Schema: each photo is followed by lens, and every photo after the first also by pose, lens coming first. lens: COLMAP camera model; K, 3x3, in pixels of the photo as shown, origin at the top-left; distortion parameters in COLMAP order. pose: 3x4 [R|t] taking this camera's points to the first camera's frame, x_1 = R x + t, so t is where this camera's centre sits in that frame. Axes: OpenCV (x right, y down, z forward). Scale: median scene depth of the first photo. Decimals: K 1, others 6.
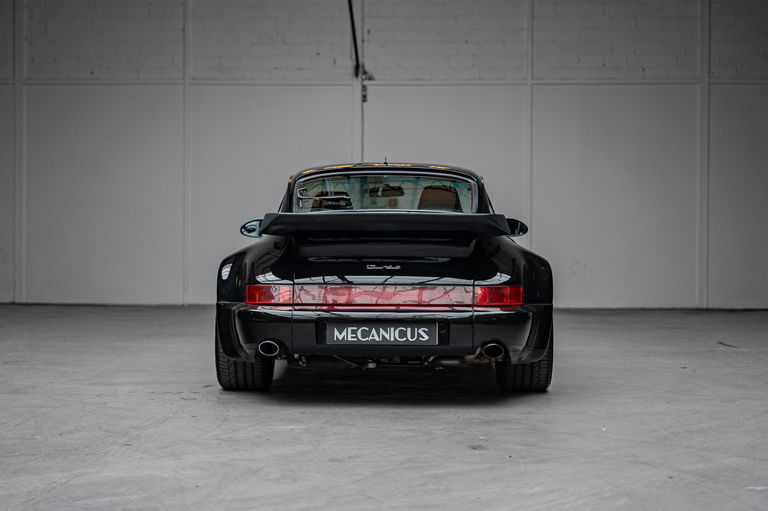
lens RADIAL K [[1248.4, 0, 391.5], [0, 1248.4, 238.4], [0, 0, 1]] dist [0.016737, -0.021014]
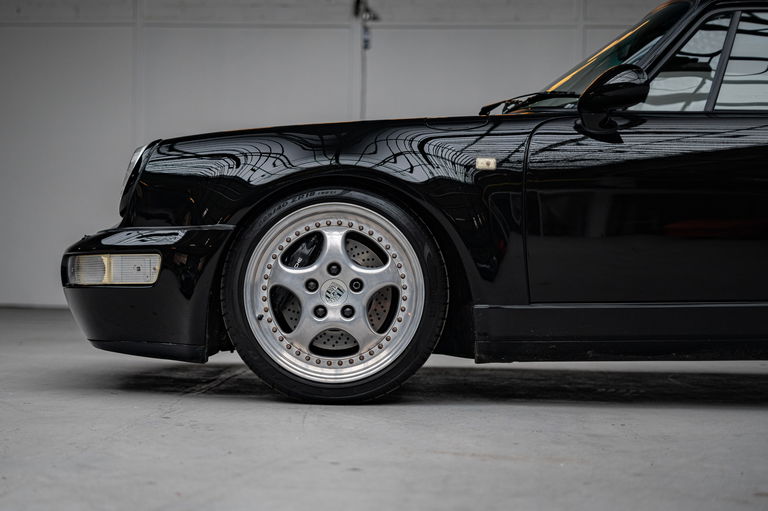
lens RADIAL K [[1280.0, 0, 384.0], [0, 1280.0, 255.5], [0, 0, 1]] dist [-0.031859, -0.256705]
pose [[0.999903, 0.010973, -0.008557, -0.002745], [-0.011016, 0.999926, -0.005077, 0.022557], [0.008501, 0.005170, 0.999950, 0.211358]]
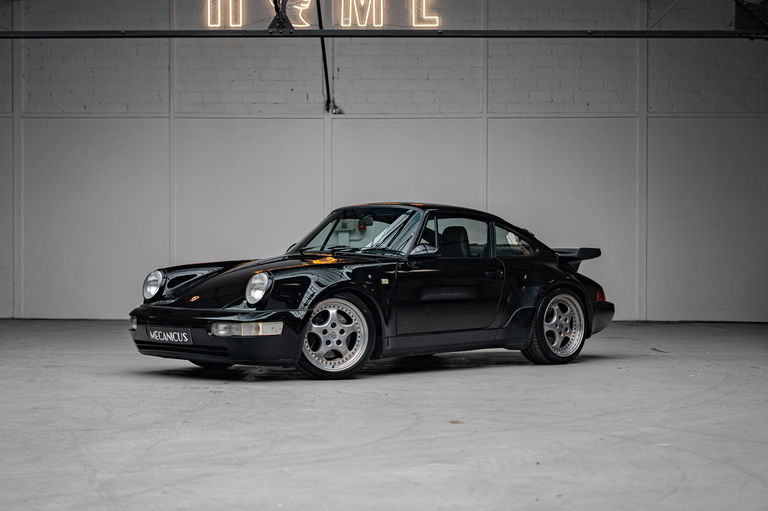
lens RADIAL K [[1158.7, 0, 384.0], [0, 1158.7, 255.5], [0, 0, 1]] dist [0.015155, -0.010101]
pose [[0.999713, -0.002686, 0.023806, -0.003043], [0.002730, 0.999995, -0.001827, -0.000437], [-0.023801, 0.001891, 0.999715, -0.018373]]
